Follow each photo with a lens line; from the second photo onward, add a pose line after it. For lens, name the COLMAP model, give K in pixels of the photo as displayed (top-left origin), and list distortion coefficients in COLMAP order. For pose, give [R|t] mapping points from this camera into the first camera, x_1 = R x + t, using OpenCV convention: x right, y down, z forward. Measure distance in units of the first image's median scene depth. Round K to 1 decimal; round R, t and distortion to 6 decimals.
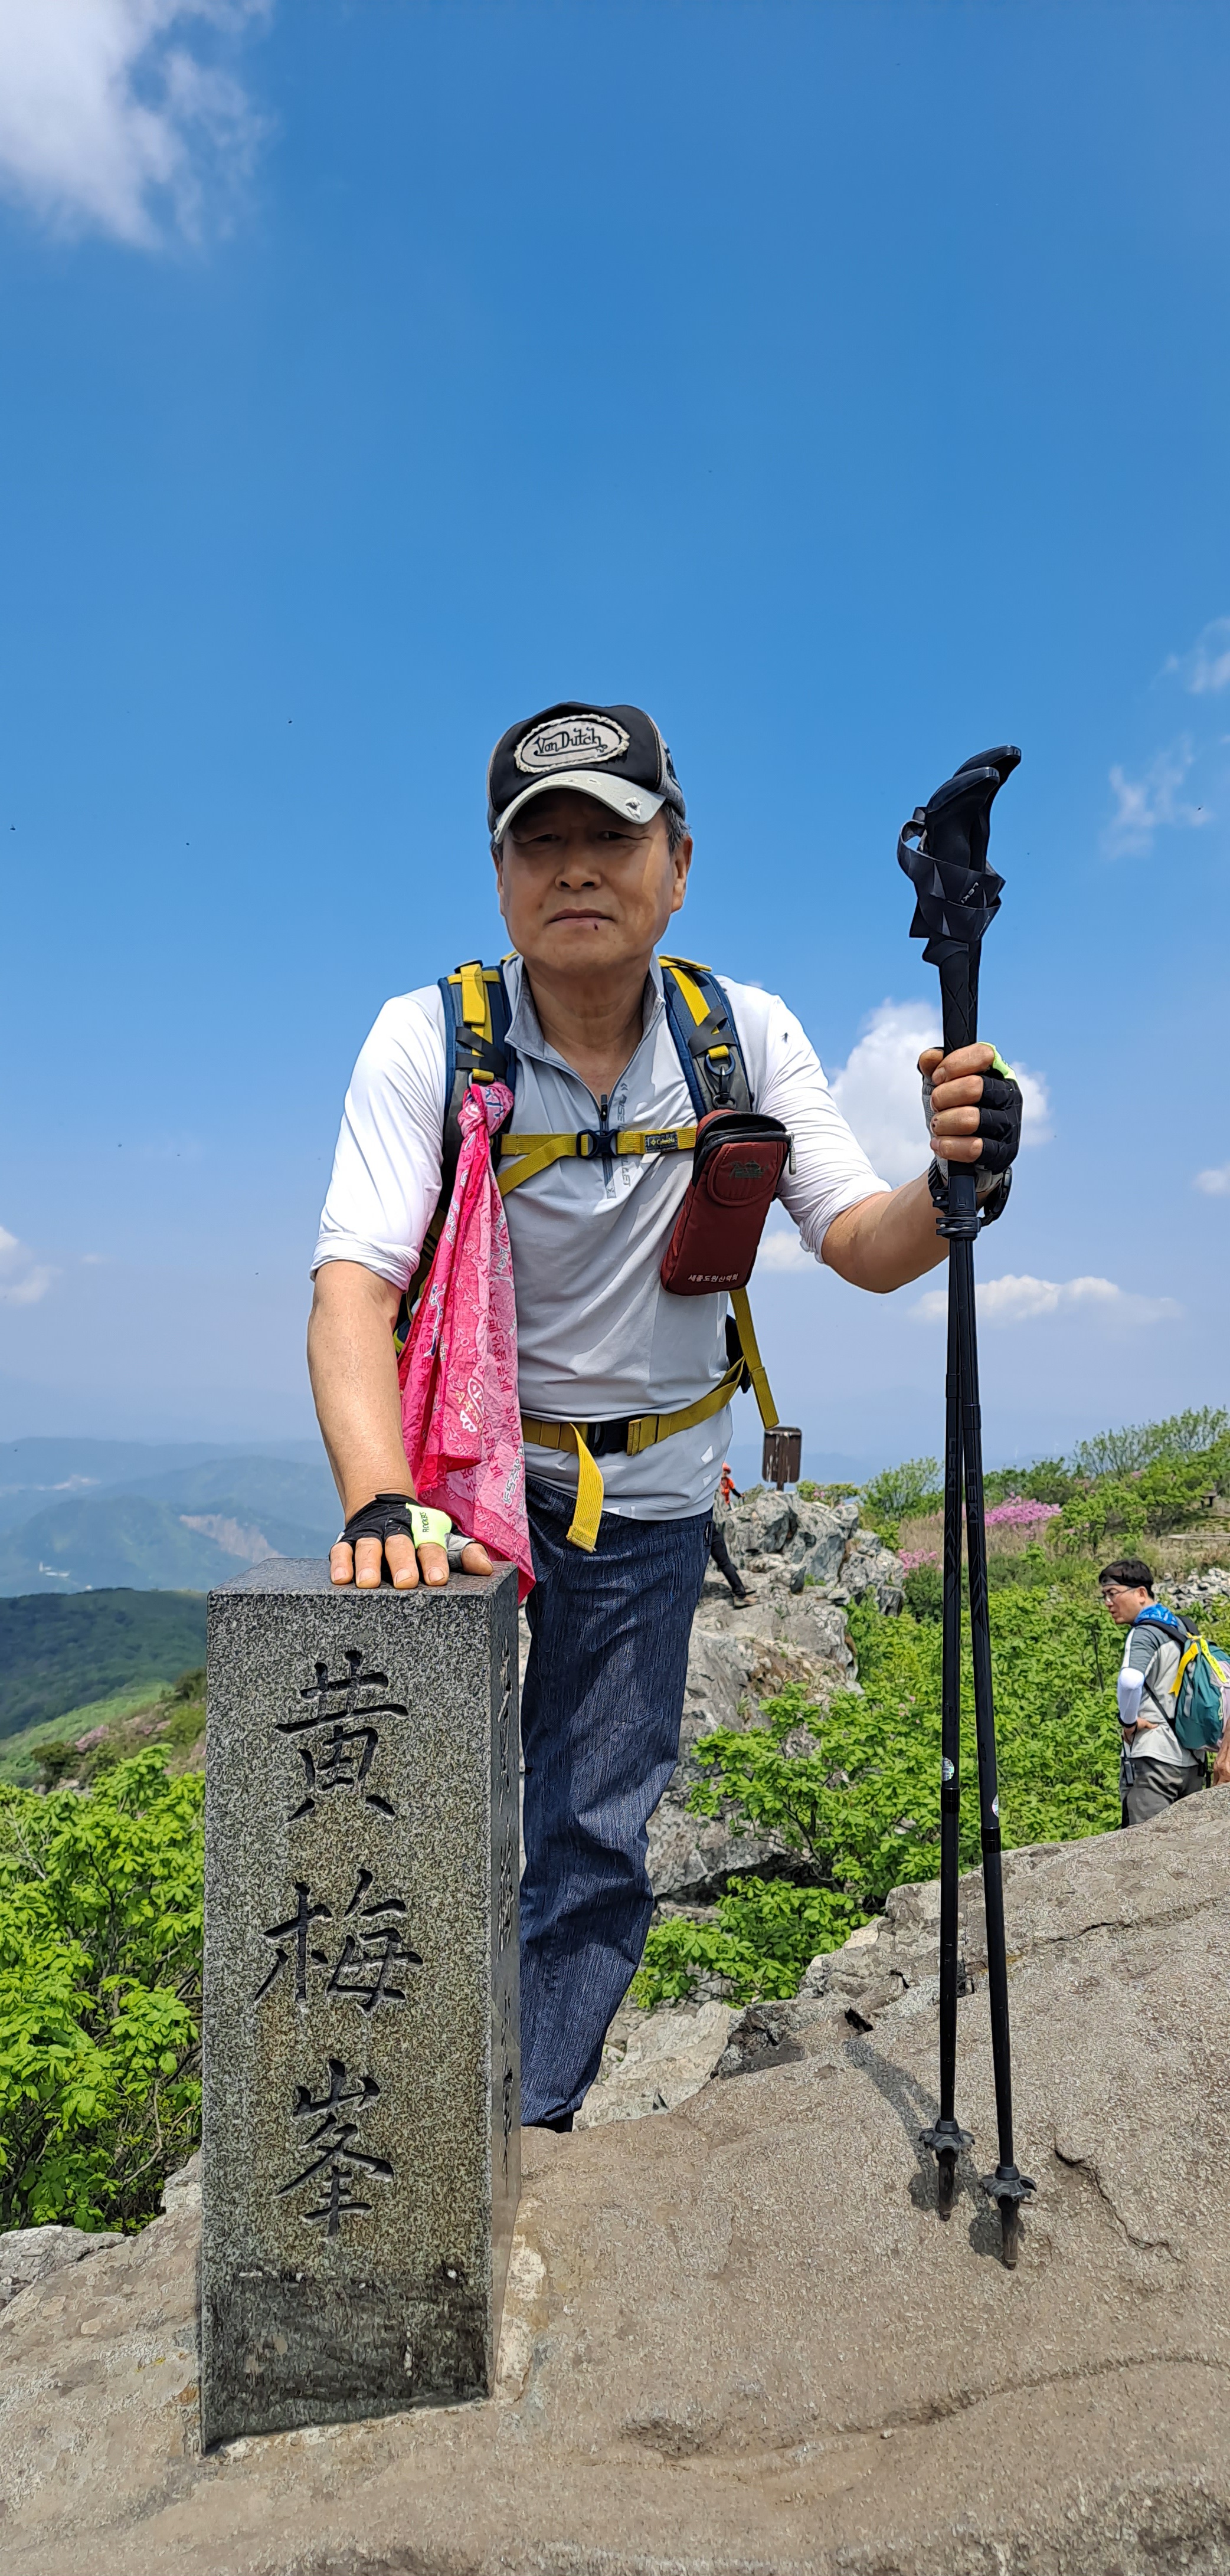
lens RADIAL K [[2049.8, 0, 662.2], [0, 2049.8, 1397.8], [0, 0, 1]] dist [0.043820, -0.012831]
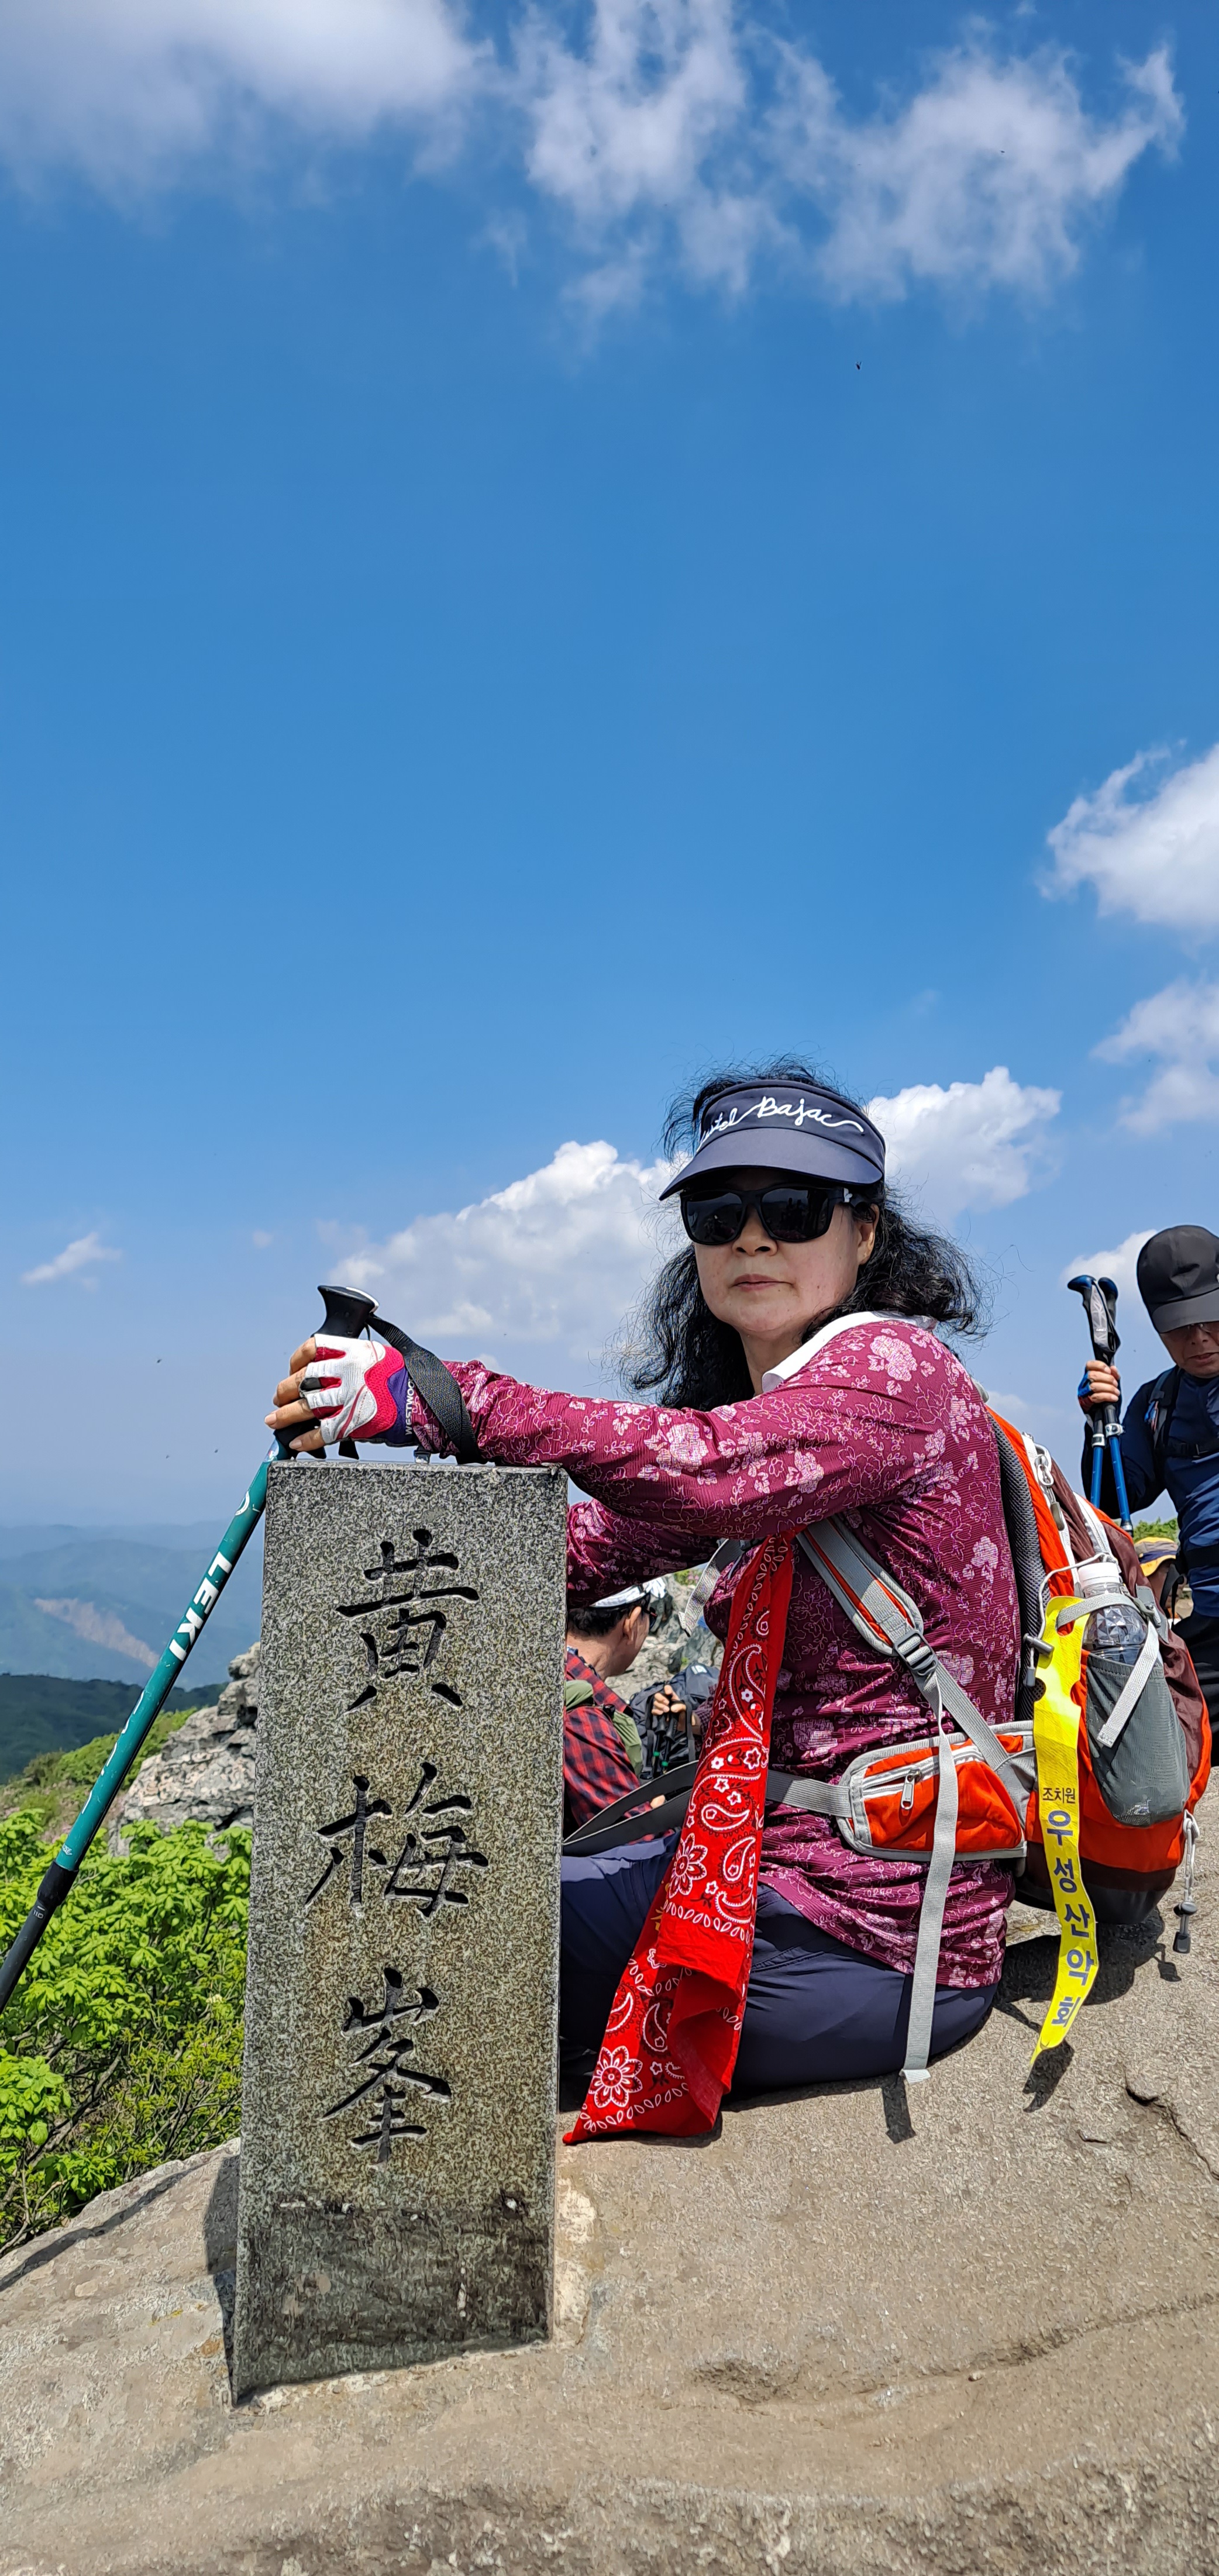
lens RADIAL K [[2049.7, 0, 654.1], [0, 2049.7, 1362.9], [0, 0, 1]] dist [0.043820, -0.012831]
pose [[0.997888, 0.022745, 0.060847, -0.102564], [-0.018877, 0.997810, -0.063400, 0.103939], [-0.062156, 0.062118, 0.996132, 0.046868]]
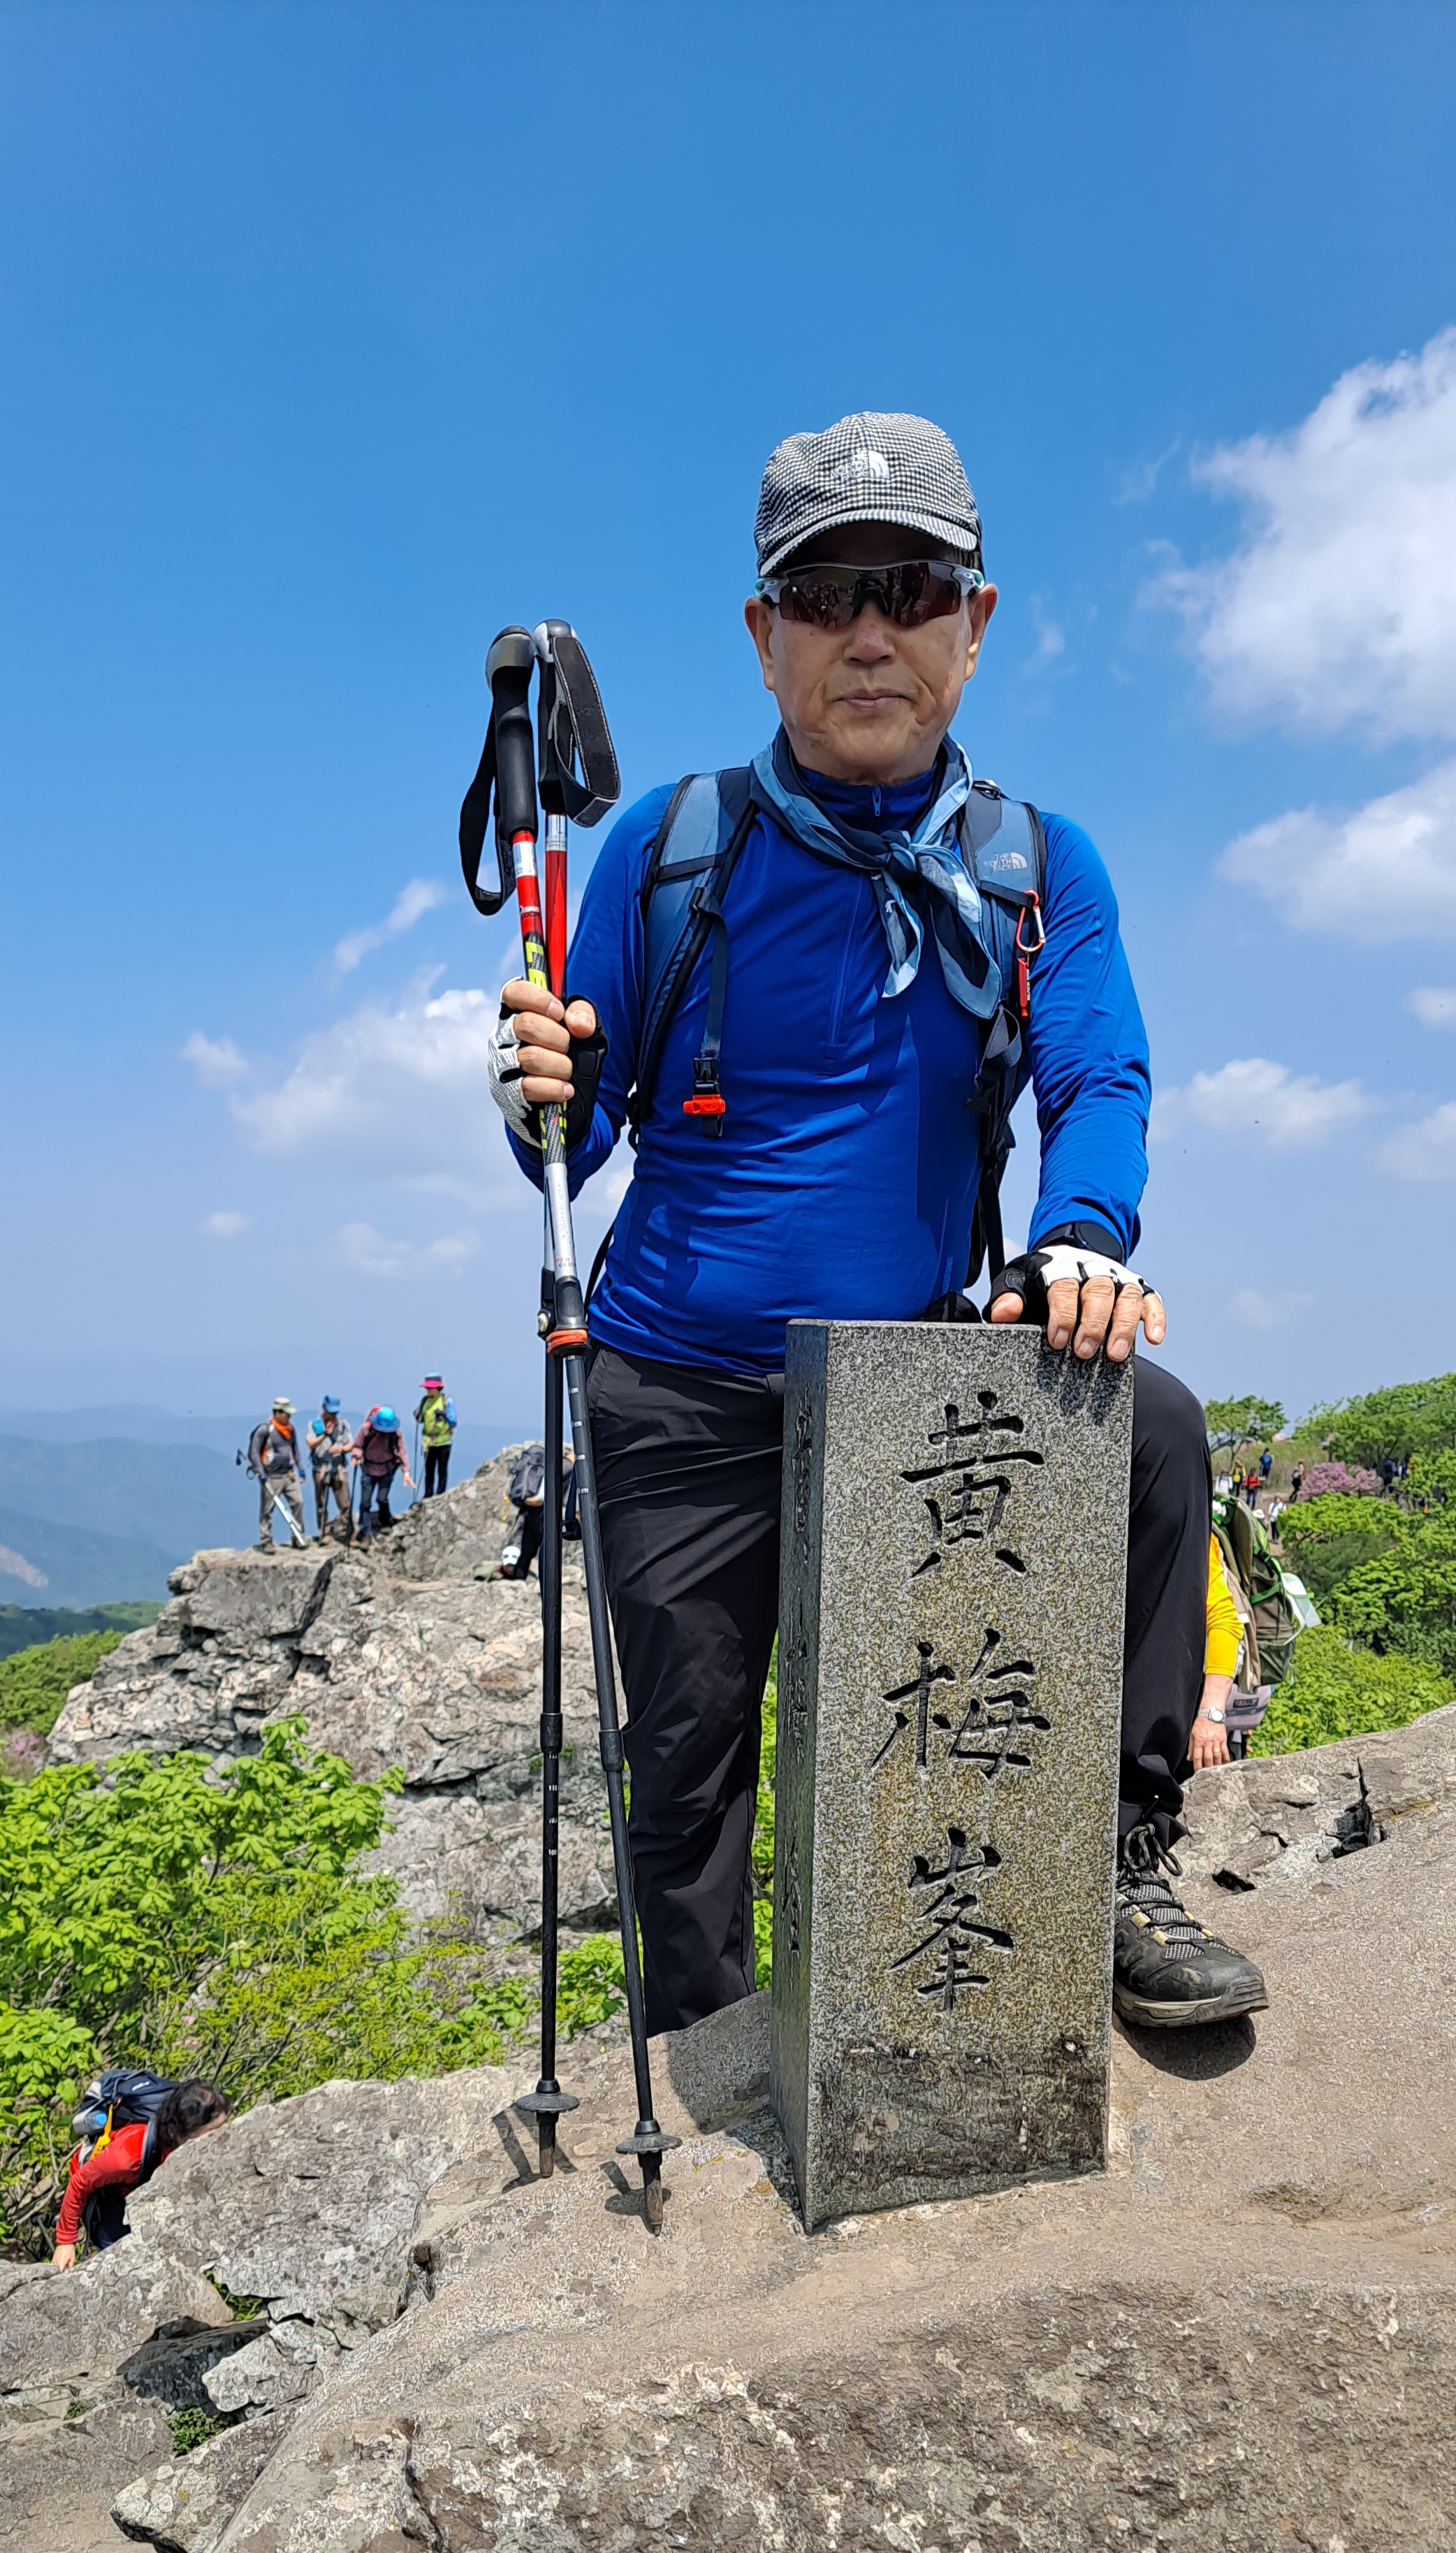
lens RADIAL K [[2395.3, 0, 785.5], [0, 2395.3, 1671.1], [0, 0, 1]] dist [0.121016, 0.000000]
pose [[0.990681, -0.000785, 0.136199, -0.384303], [-0.015566, 0.992778, 0.118949, 0.119847], [-0.135309, -0.119960, 0.983515, -0.060222]]
